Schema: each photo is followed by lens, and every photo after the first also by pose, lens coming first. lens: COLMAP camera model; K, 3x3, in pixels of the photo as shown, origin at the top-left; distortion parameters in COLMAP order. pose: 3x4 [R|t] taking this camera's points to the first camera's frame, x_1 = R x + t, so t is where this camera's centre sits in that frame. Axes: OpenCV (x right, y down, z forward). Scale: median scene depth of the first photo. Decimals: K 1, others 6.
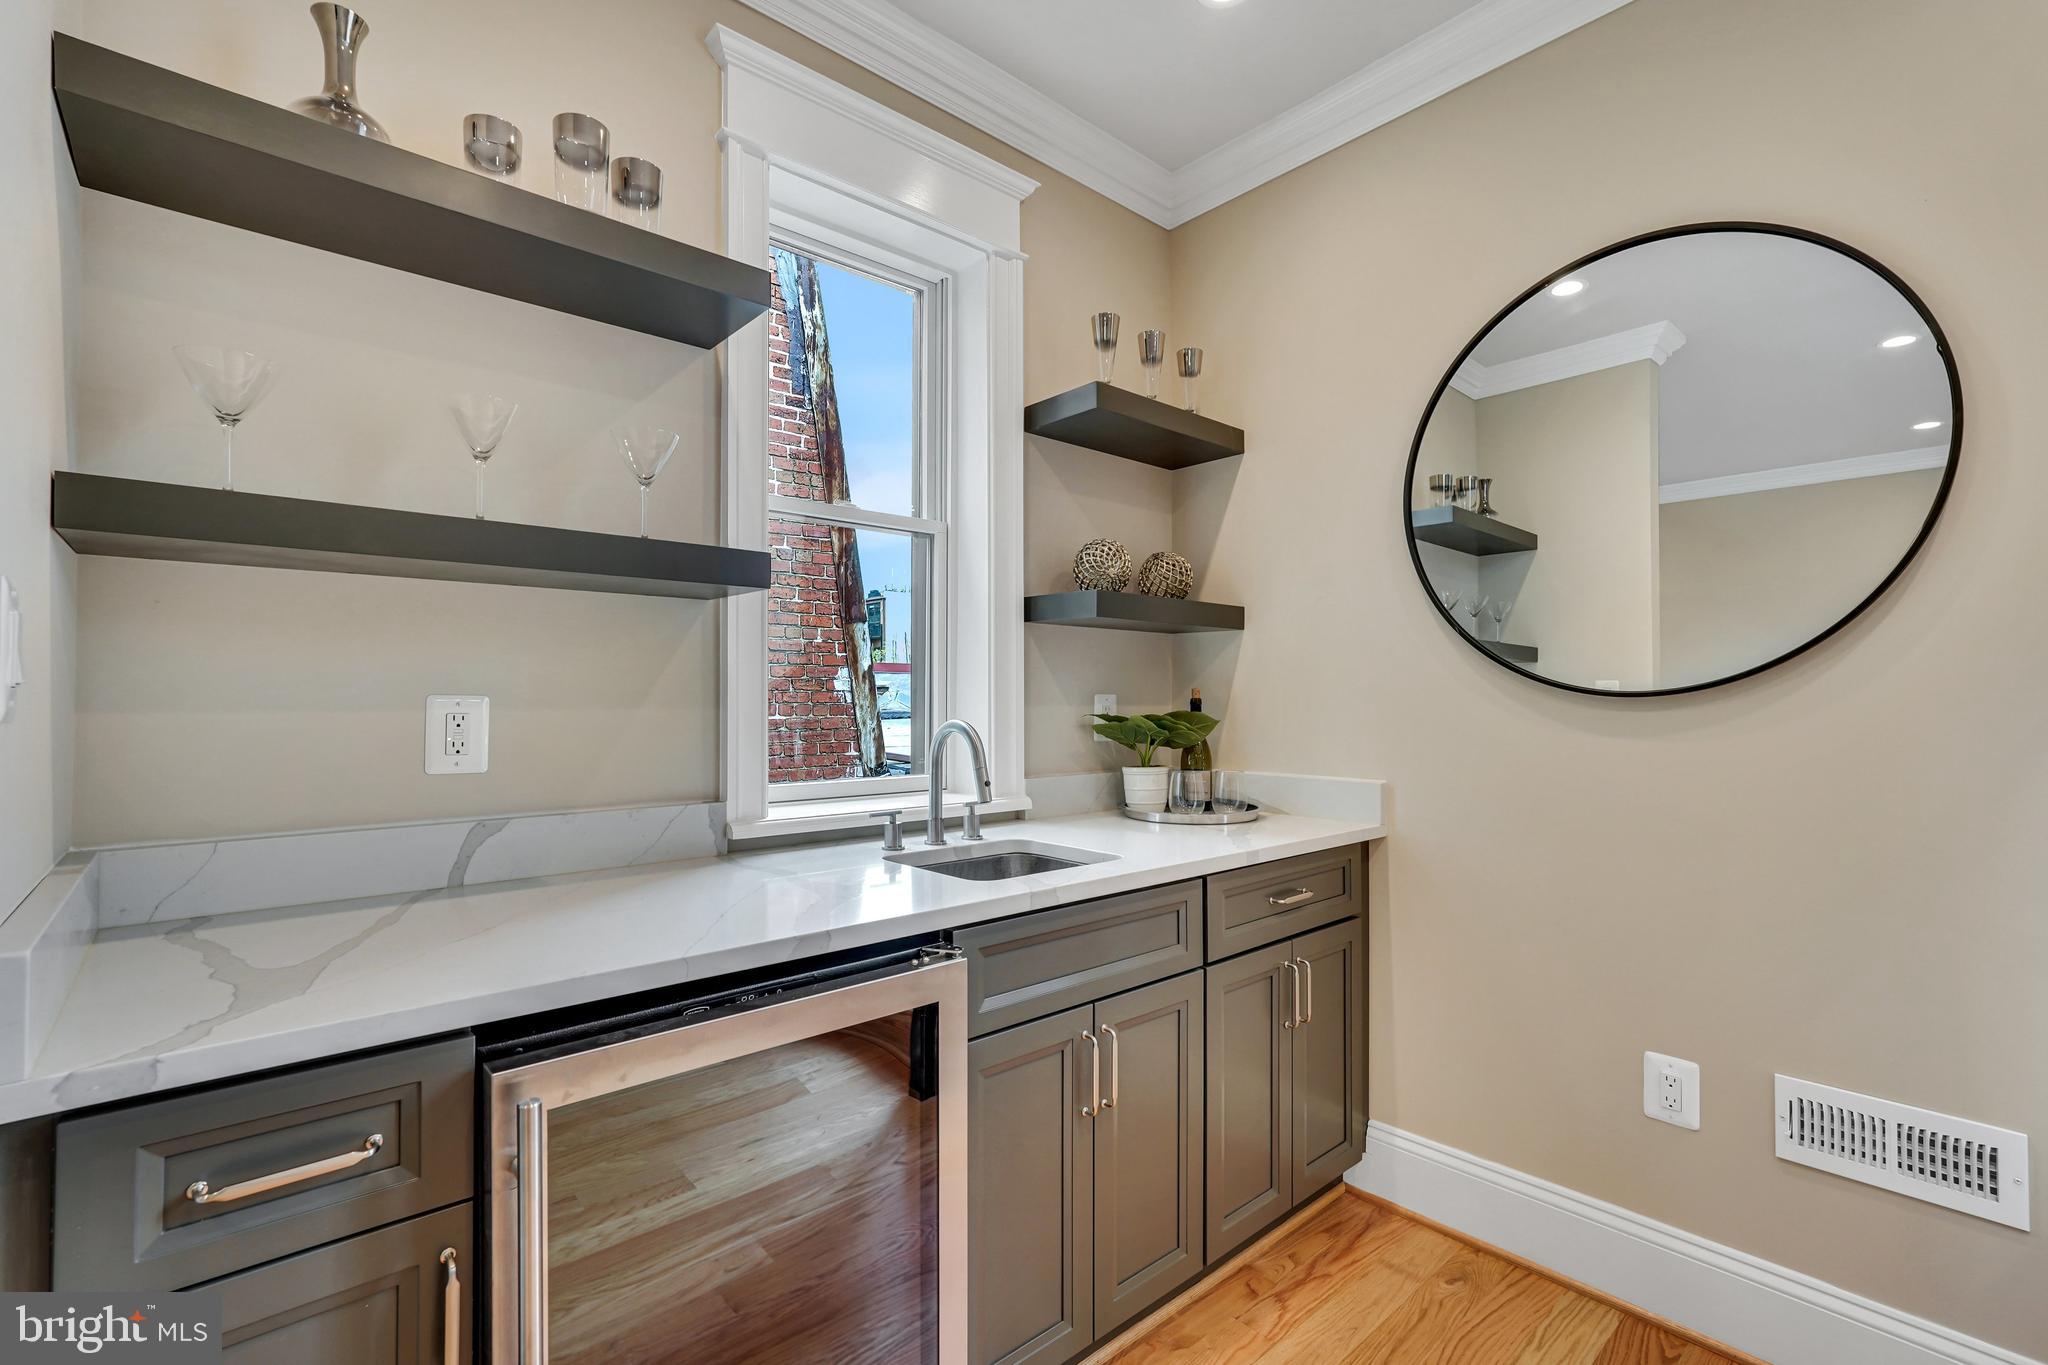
lens RADIAL K [[914.4, 0, 1014.3], [0, 914.4, 689.5], [0, 0, 1]] dist [-0.012418, 0.007202]
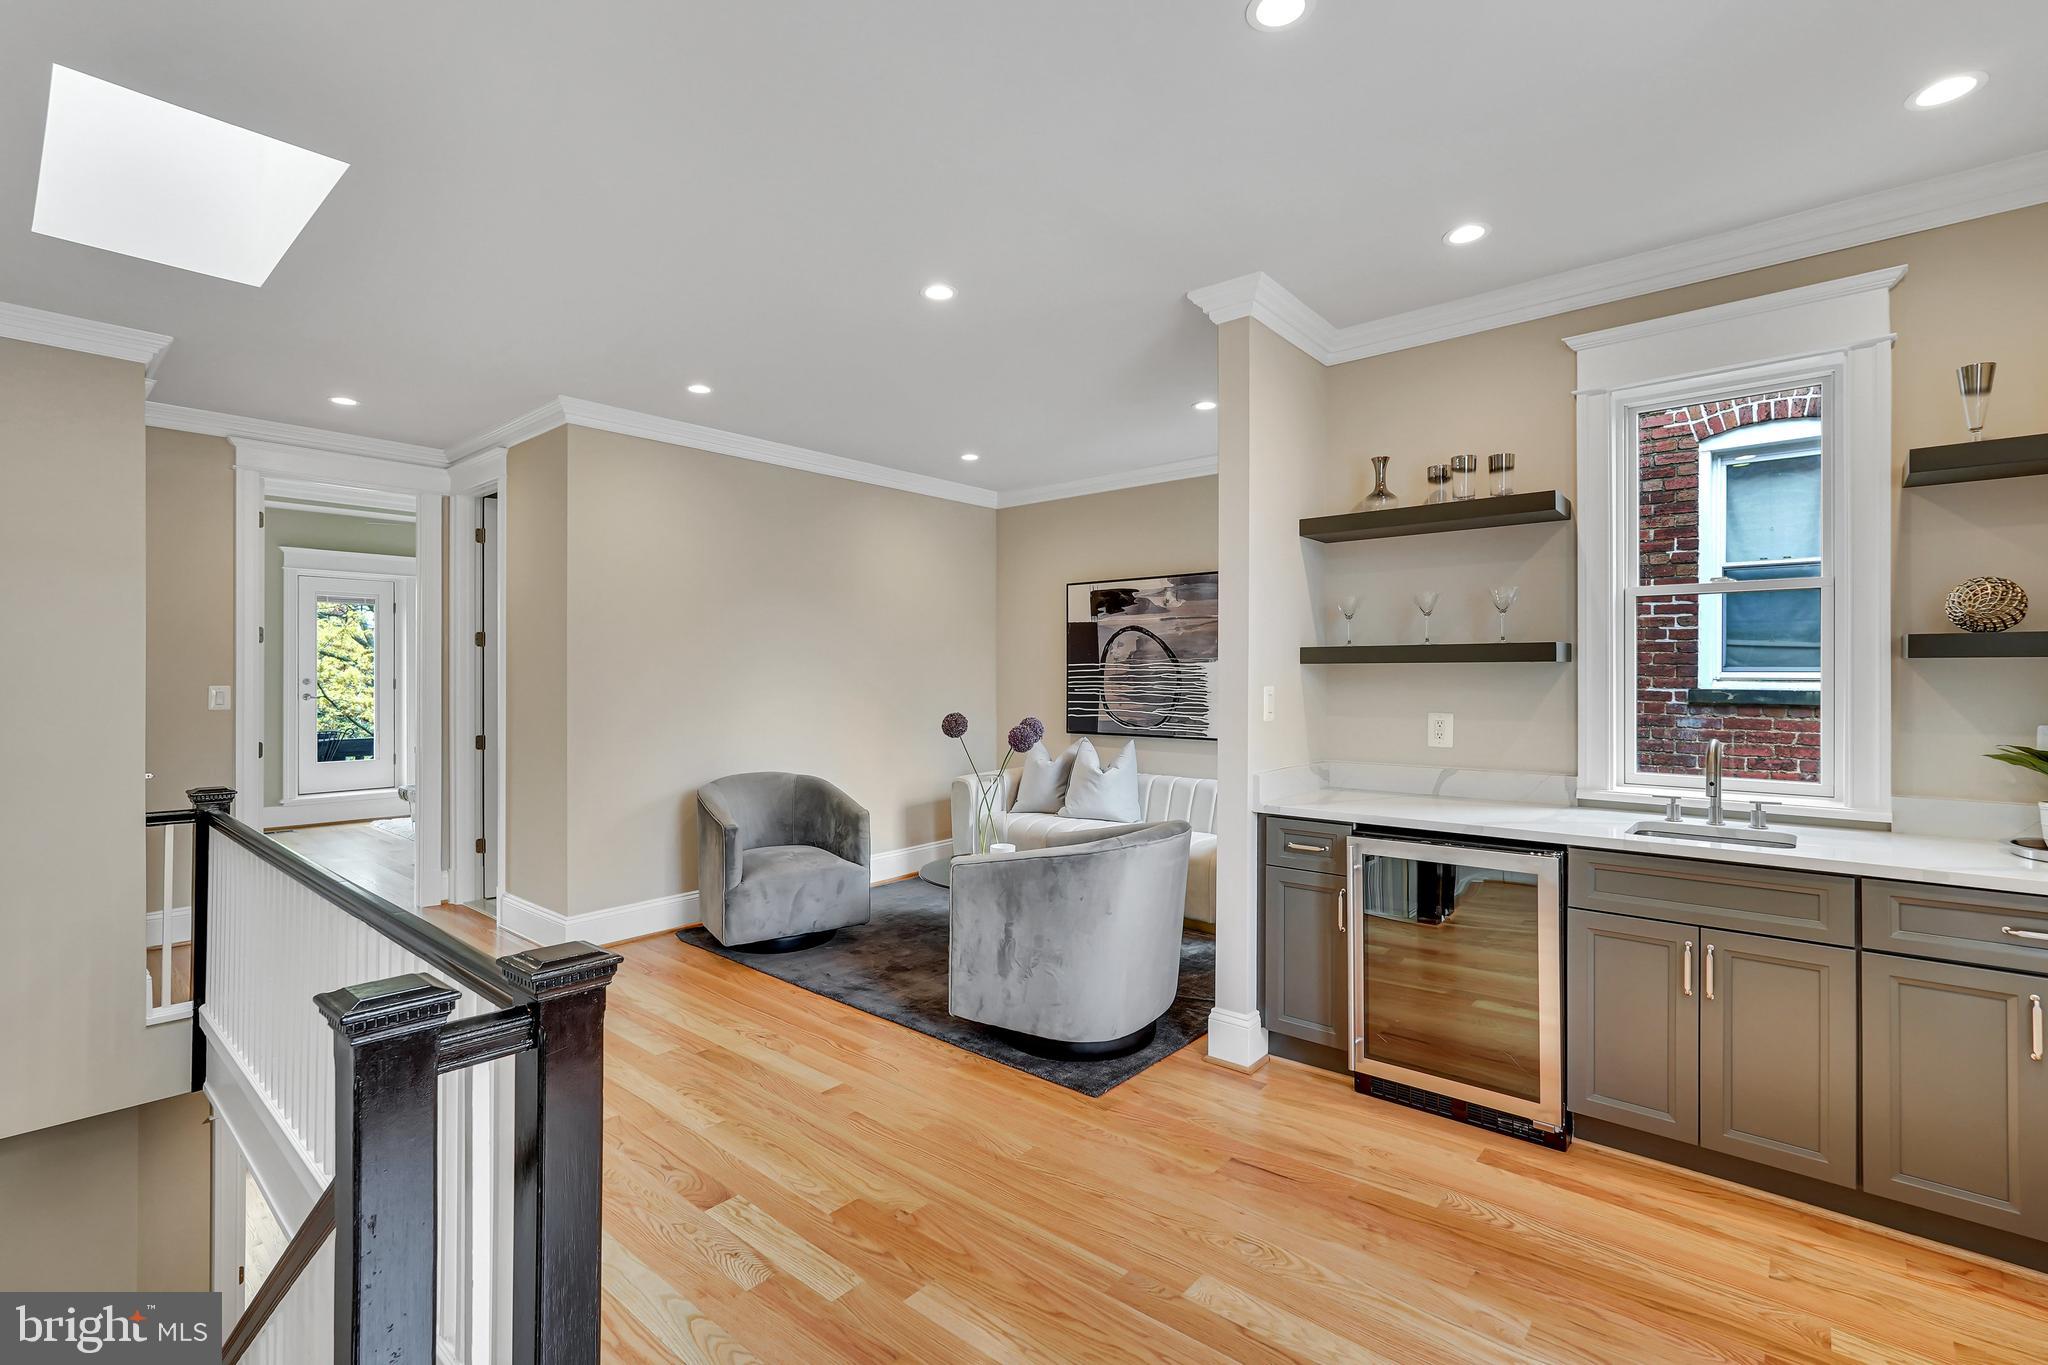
lens RADIAL K [[914.4, 0, 1012.4], [0, 914.4, 670.5], [0, 0, 1]] dist [-0.012418, 0.007202]
pose [[0.130636, -0.004586, -0.991420, 1.007352], [0.010738, 0.999937, -0.003211, -0.068961], [0.991372, -0.010226, 0.130677, -0.240394]]
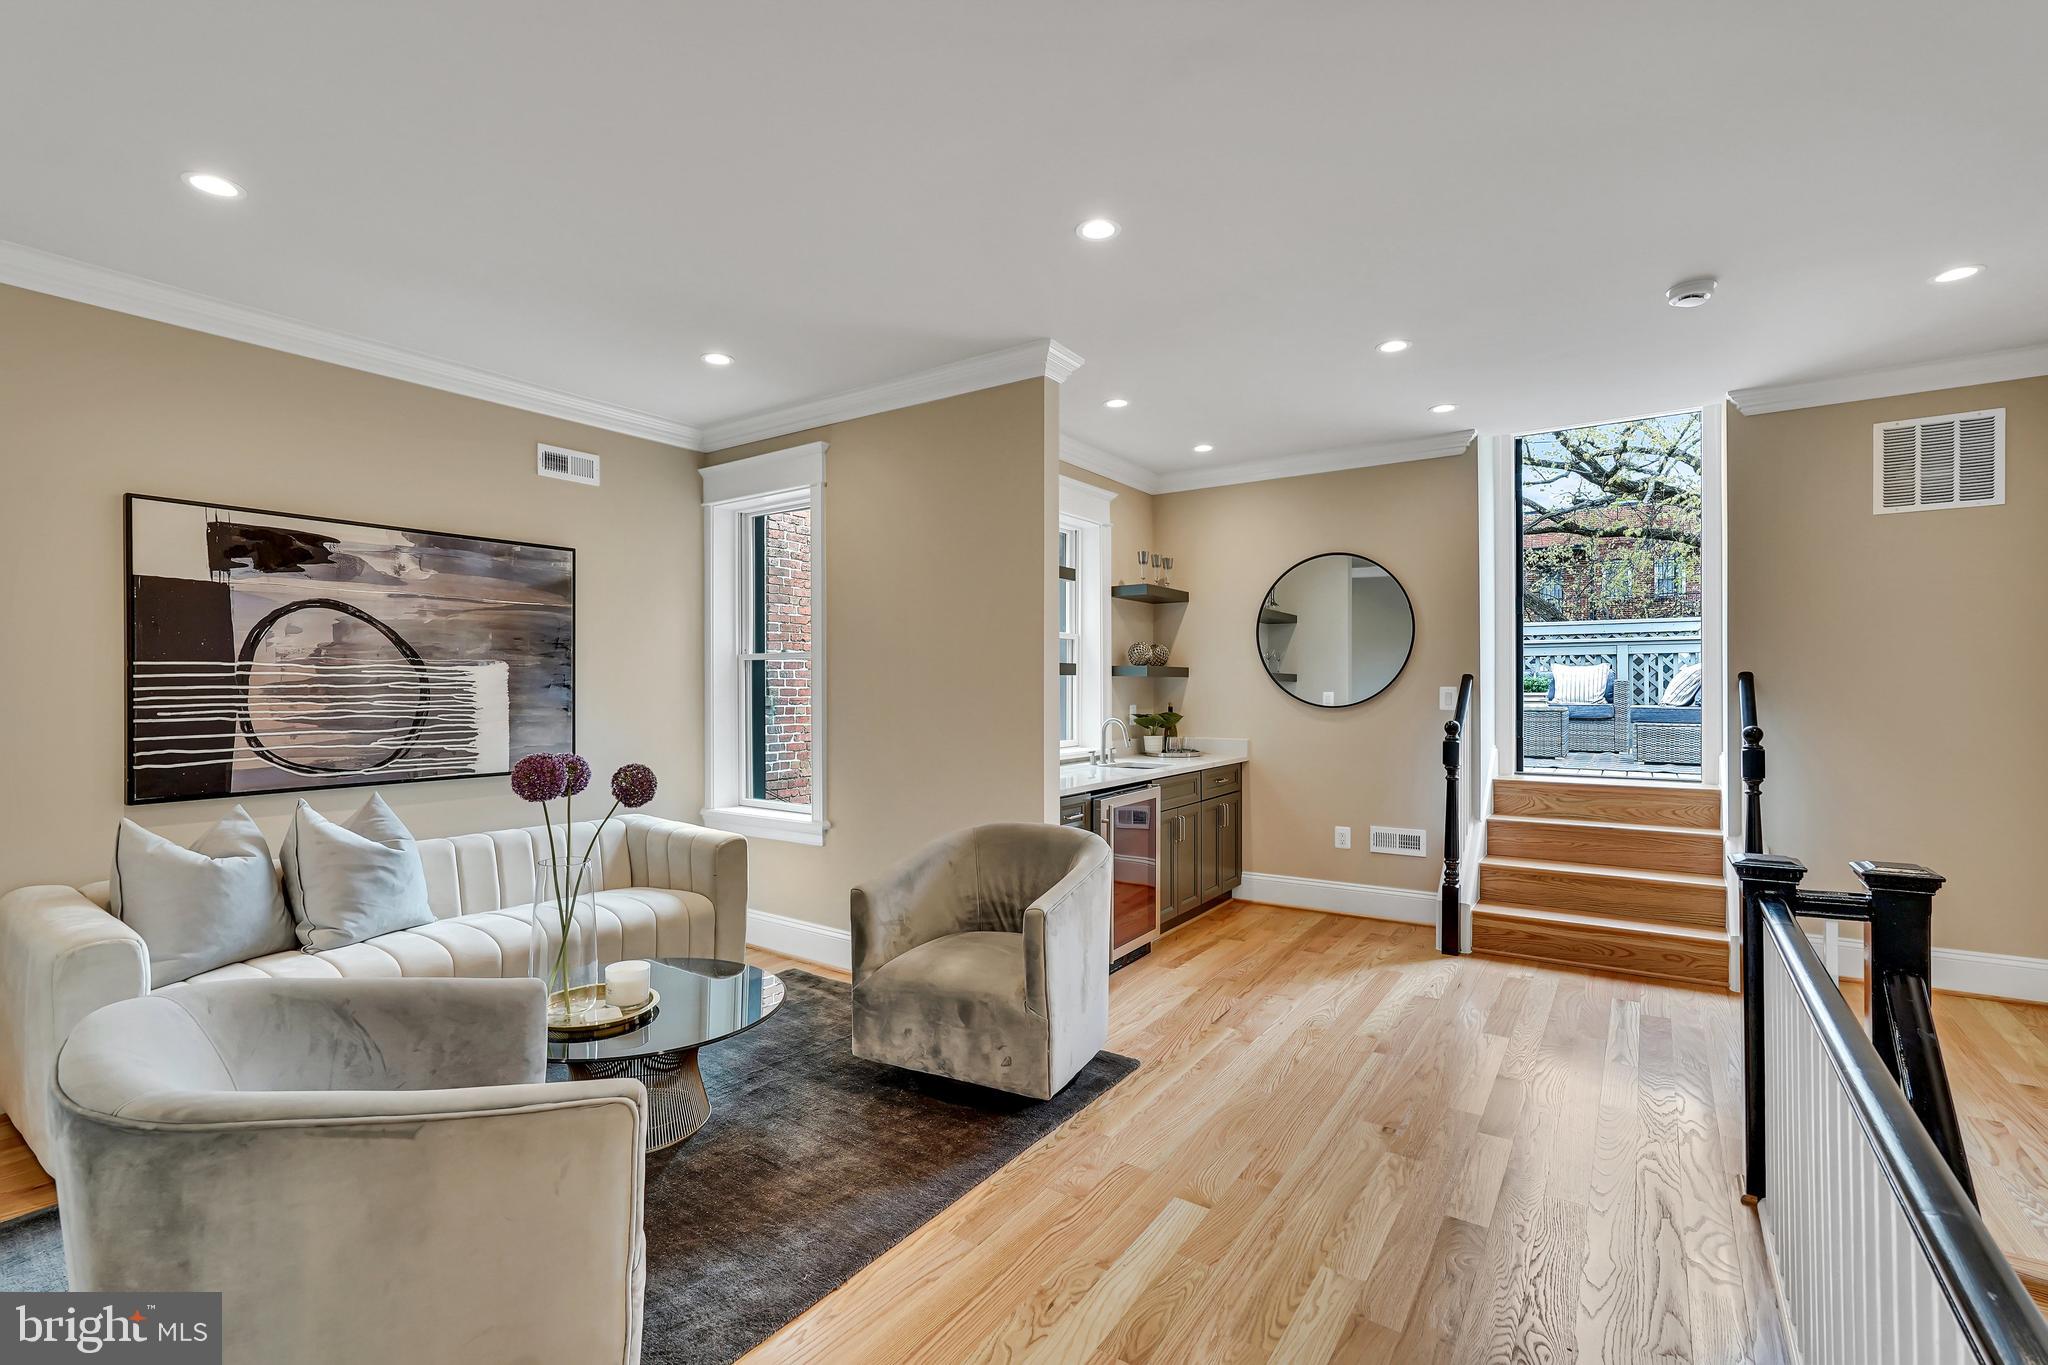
lens RADIAL K [[914.4, 0, 1008.2], [0, 914.4, 688.9], [0, 0, 1]] dist [-0.012418, 0.007202]
pose [[0.973773, -0.002298, 0.227509, -0.812782], [-0.001030, 0.999894, 0.014507, -0.076076], [-0.227519, -0.014361, 0.973668, -1.312287]]
